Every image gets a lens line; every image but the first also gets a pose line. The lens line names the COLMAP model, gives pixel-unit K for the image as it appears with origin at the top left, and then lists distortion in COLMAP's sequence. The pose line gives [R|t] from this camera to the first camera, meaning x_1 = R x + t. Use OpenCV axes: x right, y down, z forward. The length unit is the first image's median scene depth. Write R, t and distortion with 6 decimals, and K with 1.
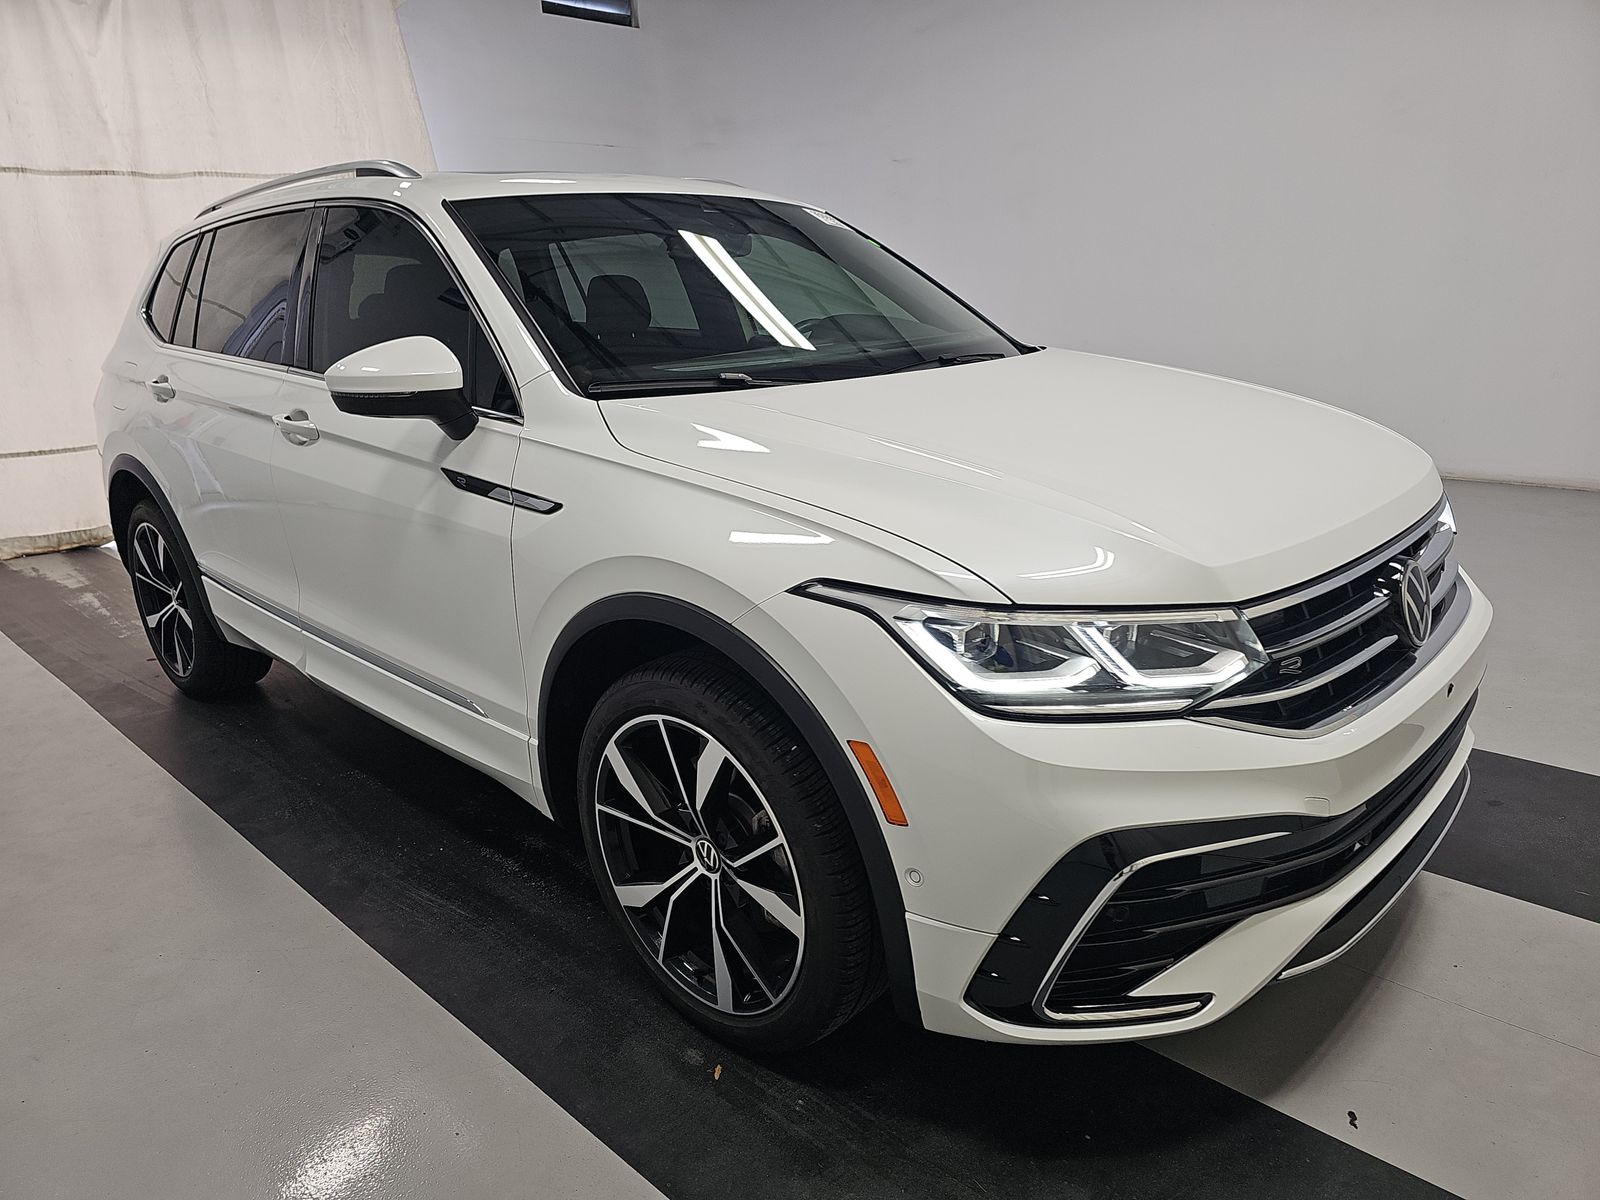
lens RADIAL K [[1090.4, 0, 800.0], [0, 1090.4, 600.0], [0, 0, 1]] dist [0.040062, -0.020700]
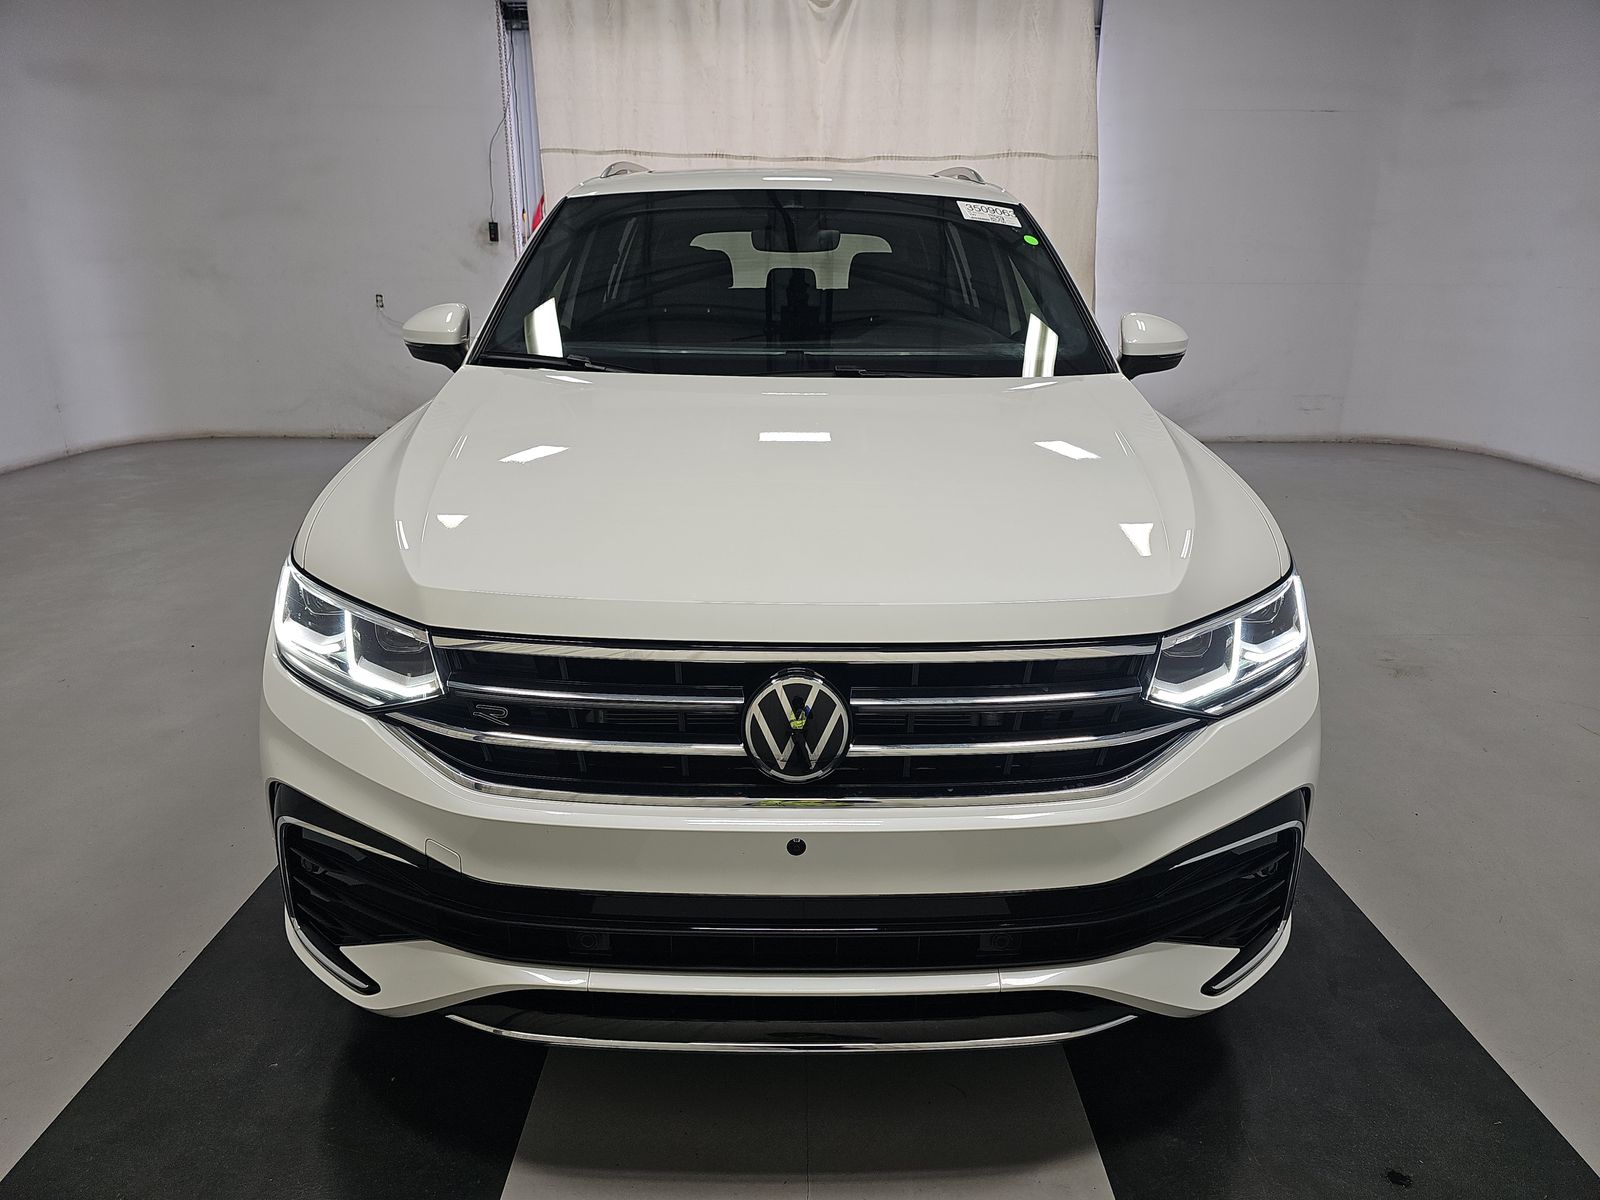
lens RADIAL K [[1090.4, 0, 800.0], [0, 1090.4, 600.0], [0, 0, 1]] dist [0.040062, -0.020700]
pose [[0.694927, 0.265406, -0.668308, 0.328242], [-0.248078, 0.960821, 0.123613, -0.057945], [0.674932, 0.079890, 0.733542, 0.125393]]
